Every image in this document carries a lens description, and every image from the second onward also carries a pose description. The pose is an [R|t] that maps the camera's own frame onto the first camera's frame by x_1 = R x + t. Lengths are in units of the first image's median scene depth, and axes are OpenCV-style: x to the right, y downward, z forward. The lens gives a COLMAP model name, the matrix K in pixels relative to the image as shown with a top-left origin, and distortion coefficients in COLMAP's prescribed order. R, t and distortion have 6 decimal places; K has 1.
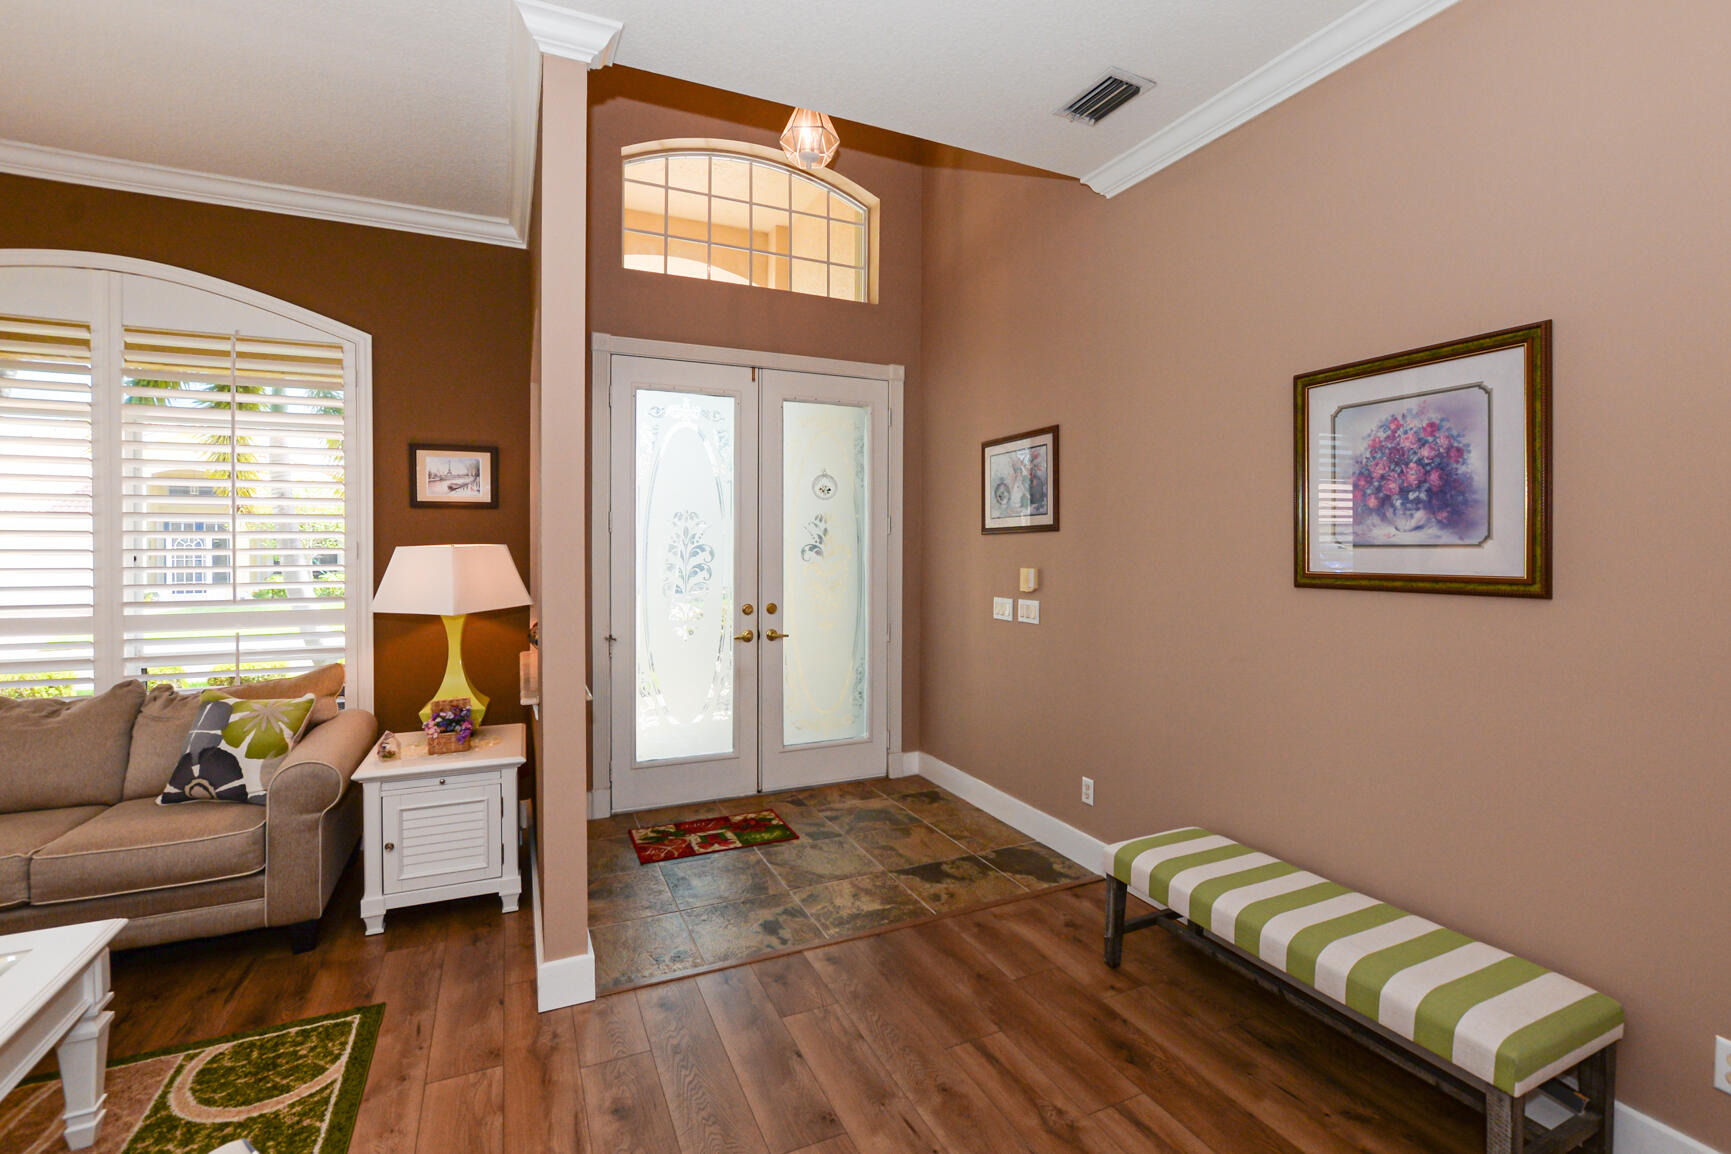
lens RADIAL K [[779.4, 0, 871.6], [0, 779.4, 562.9], [0, 0, 1]] dist [-0.029829, 0.007939]
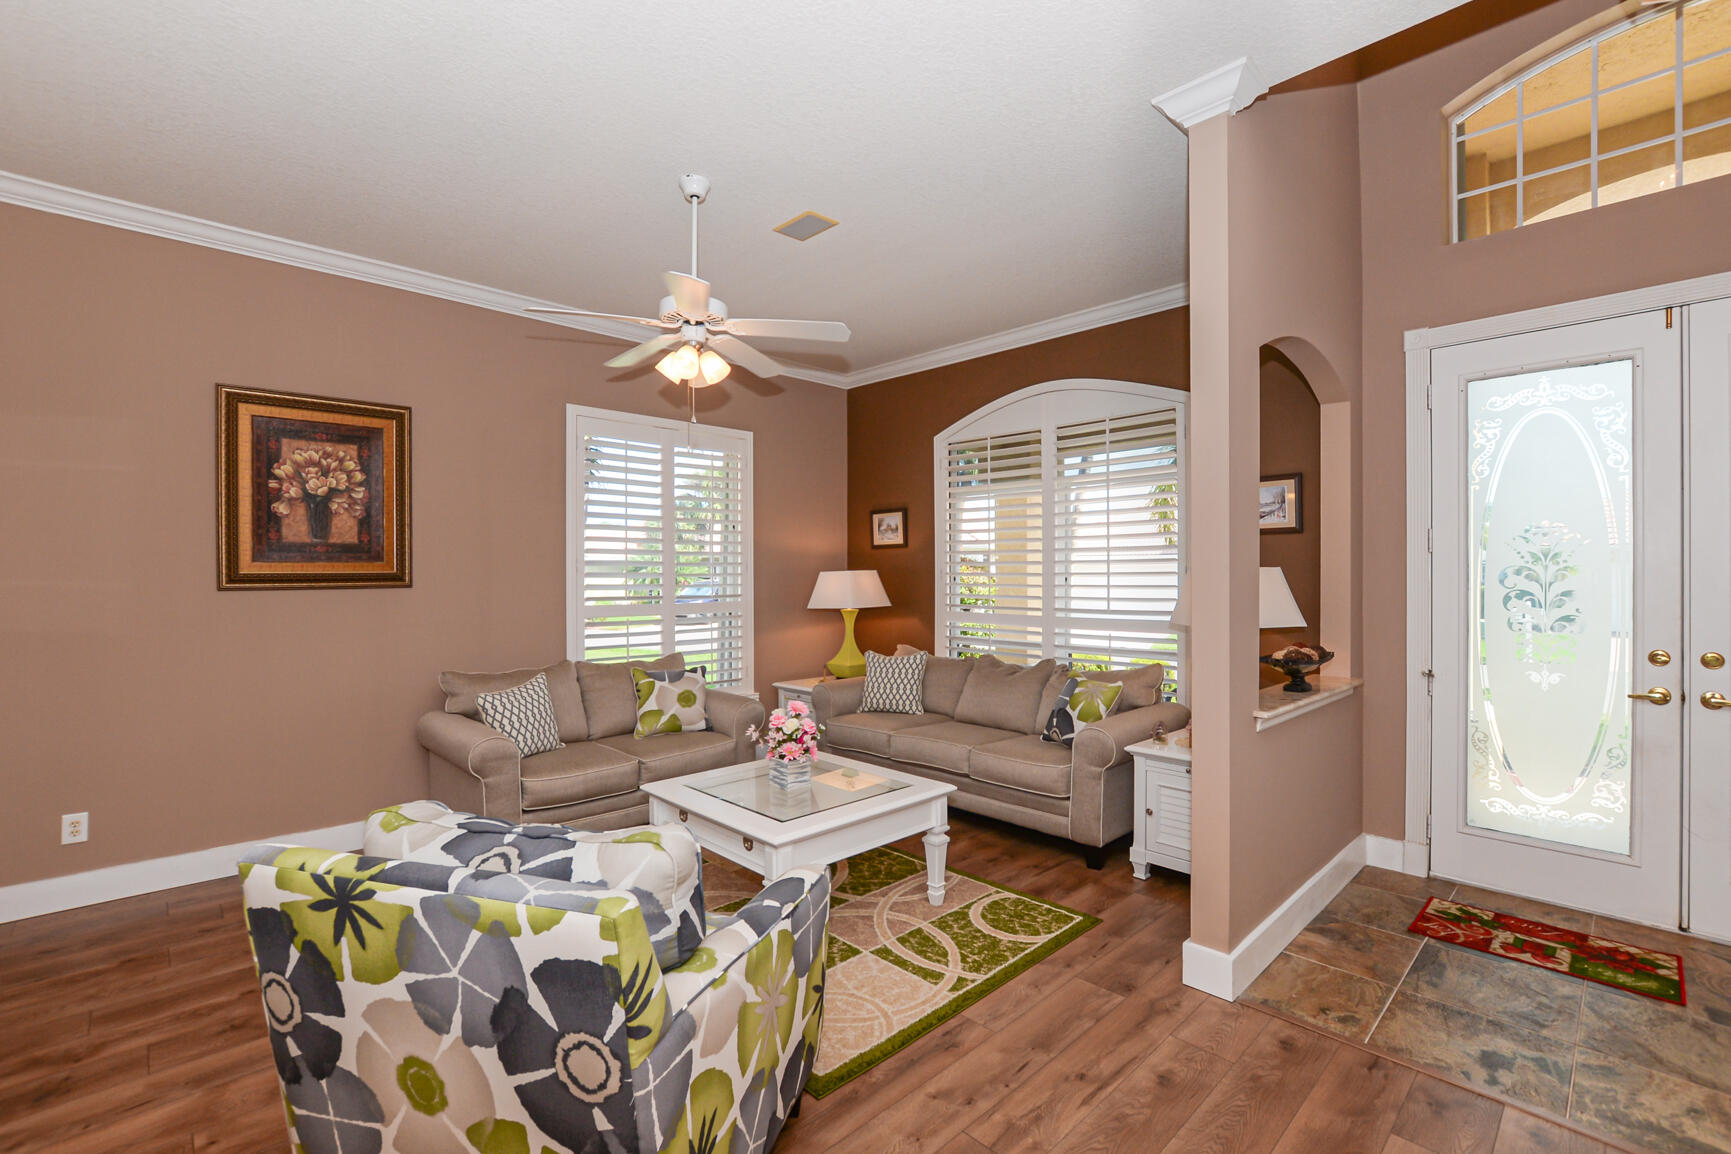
lens RADIAL K [[760.0, 0, 847.4], [0, 760.0, 583.0], [0, 0, 1]] dist [-0.001314, 0.000687]
pose [[0.317762, 0.008659, -0.948131, 0.380854], [-0.017827, 0.999836, 0.003157, 0.005532], [0.948003, 0.015899, 0.317864, 0.146020]]
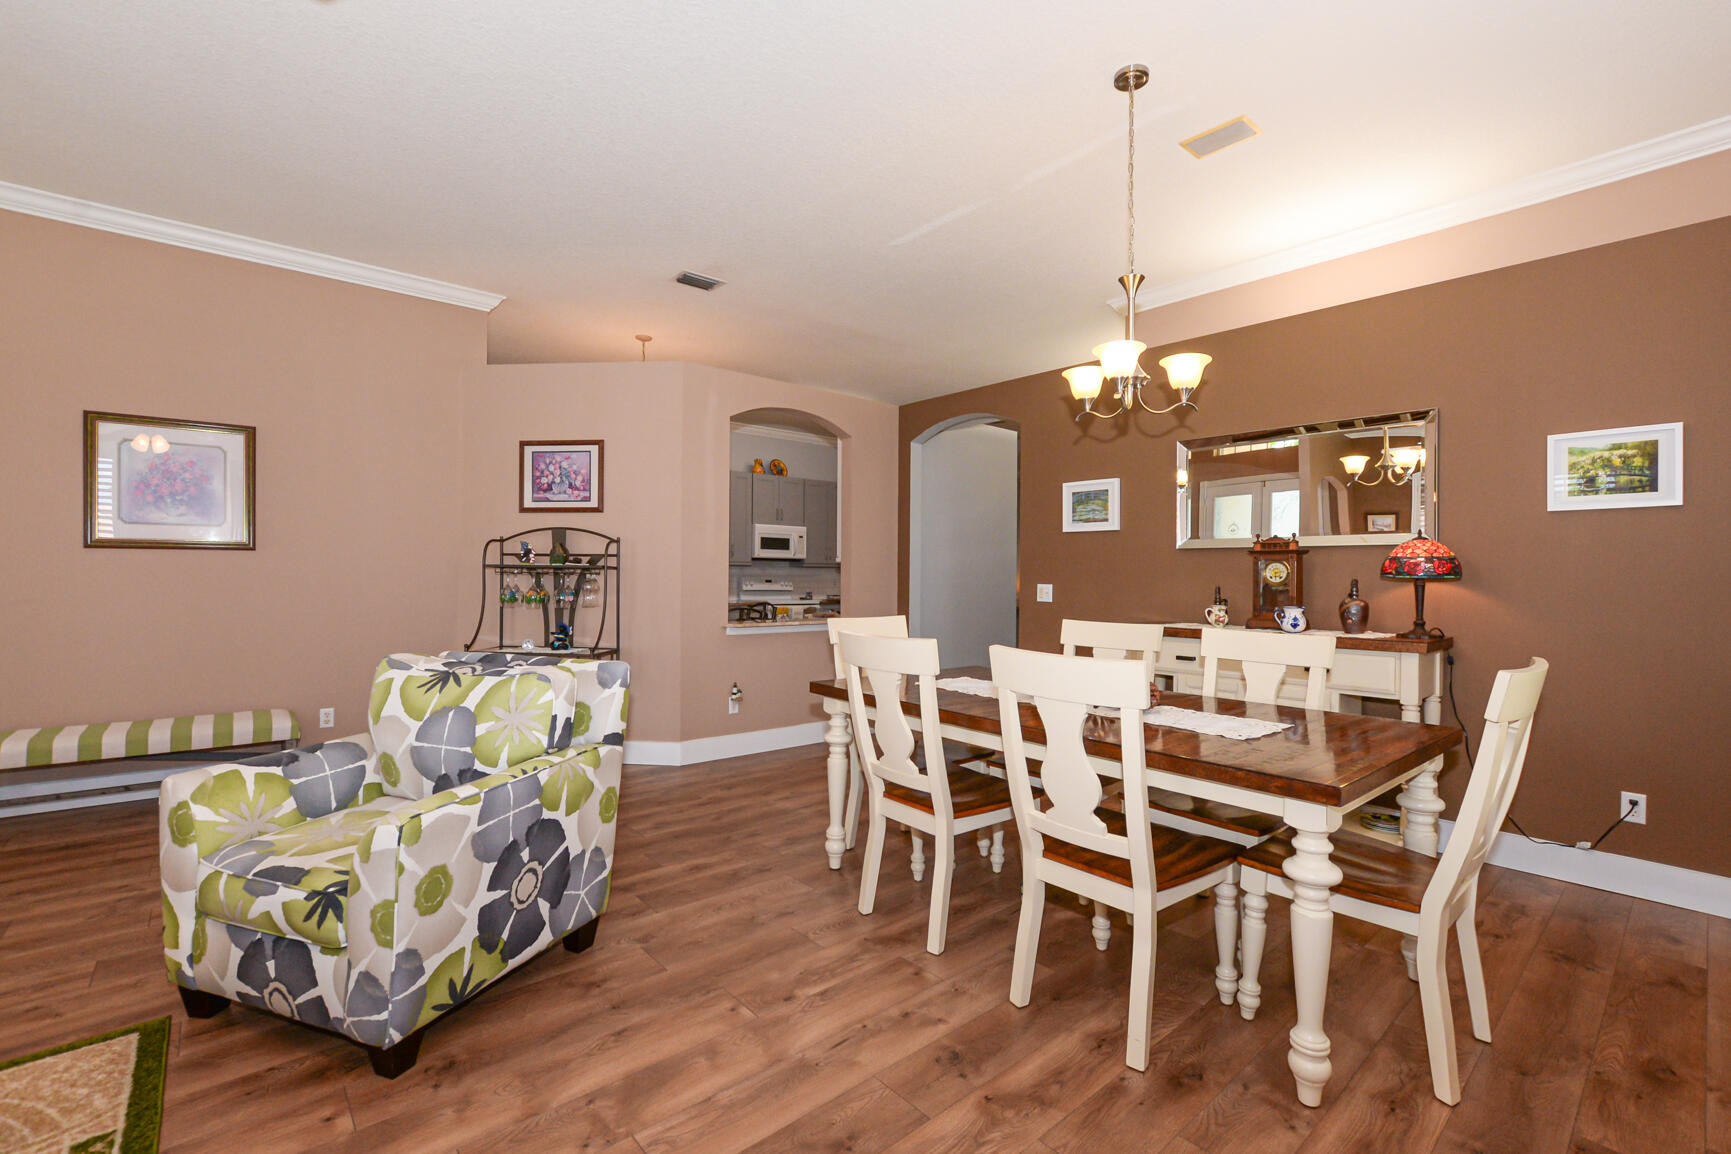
lens RADIAL K [[779.4, 0, 871.6], [0, 779.4, 562.9], [0, 0, 1]] dist [-0.029829, 0.007939]
pose [[-0.269670, 0.010067, 0.962900, -1.190871], [0.012868, 0.999894, -0.006850, 0.082010], [-0.962867, 0.010543, -0.269771, -0.090926]]
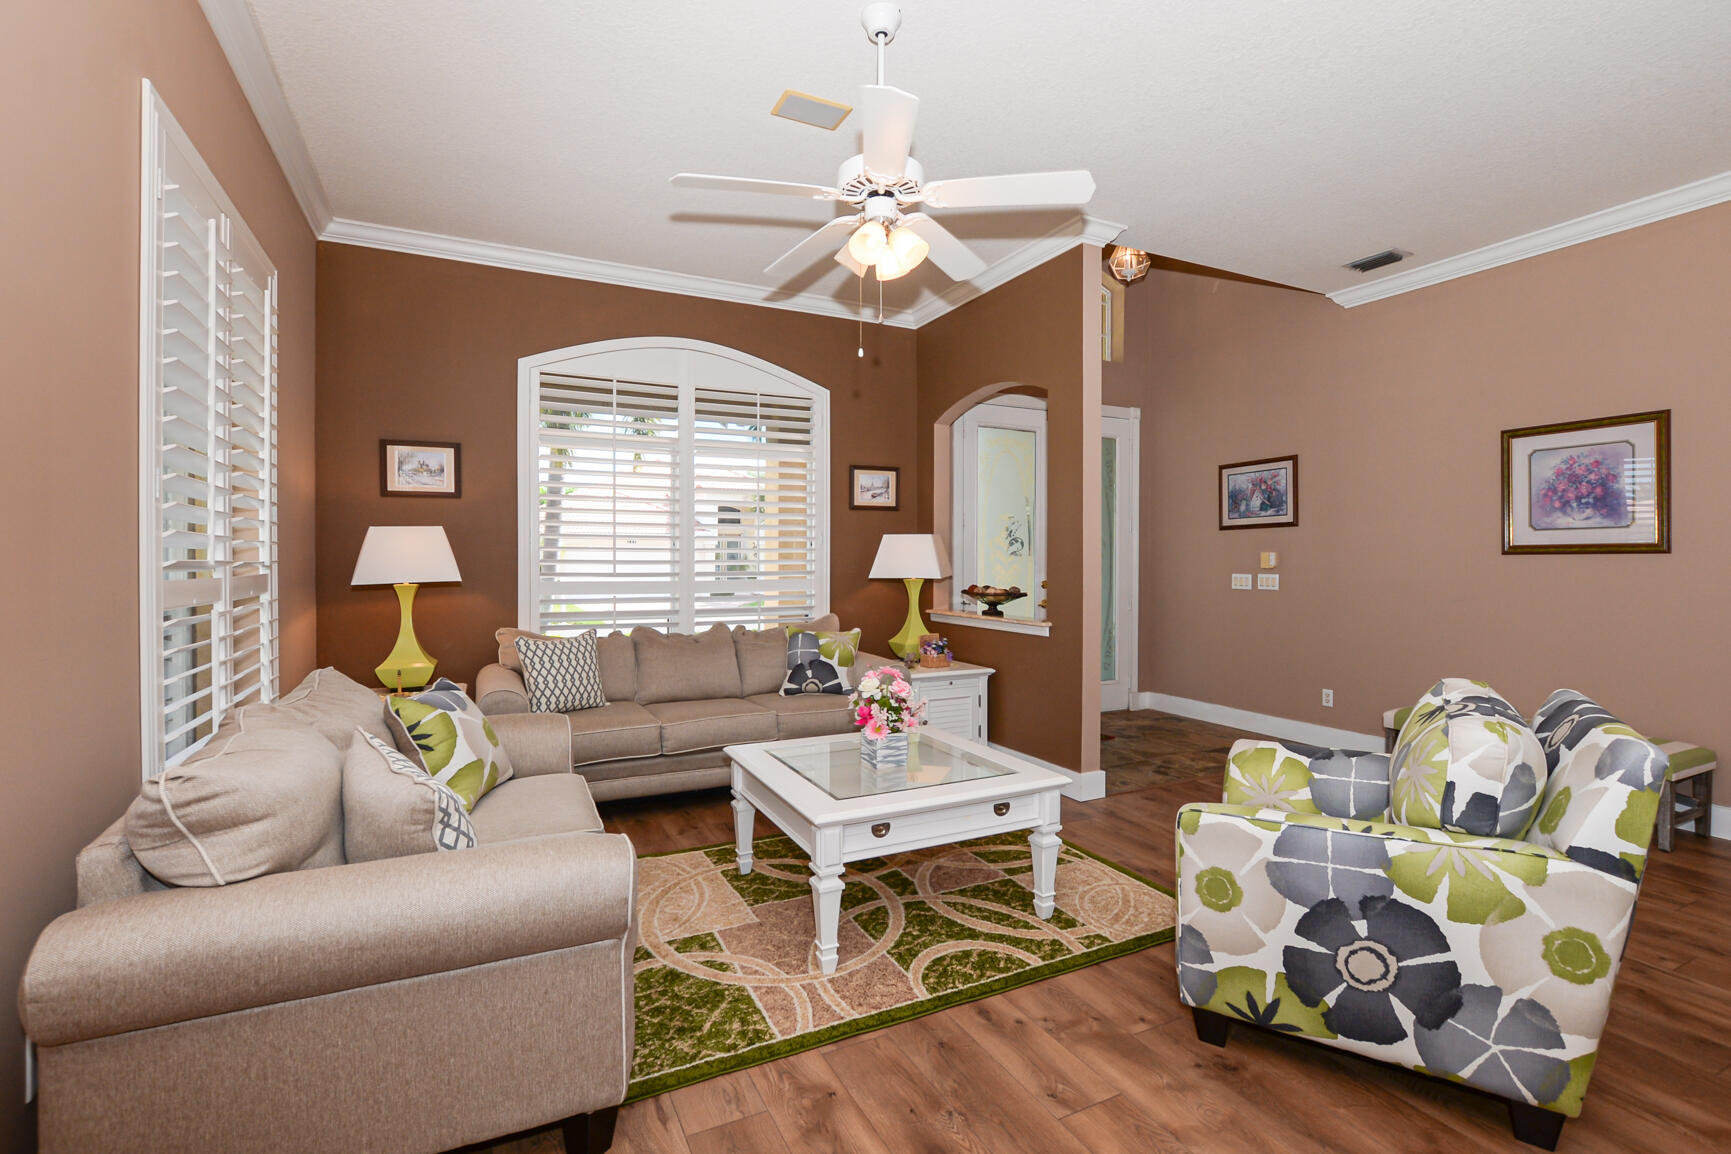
lens RADIAL K [[777.1, 0, 866.6], [0, 777.1, 569.8], [0, 0, 1]] dist [-0.027989, 0.007261]
pose [[0.999969, 0.000025, 0.007859, -0.774049], [0.000030, 0.999976, -0.006974, 0.068200], [-0.007858, 0.006974, 0.999945, -0.602695]]
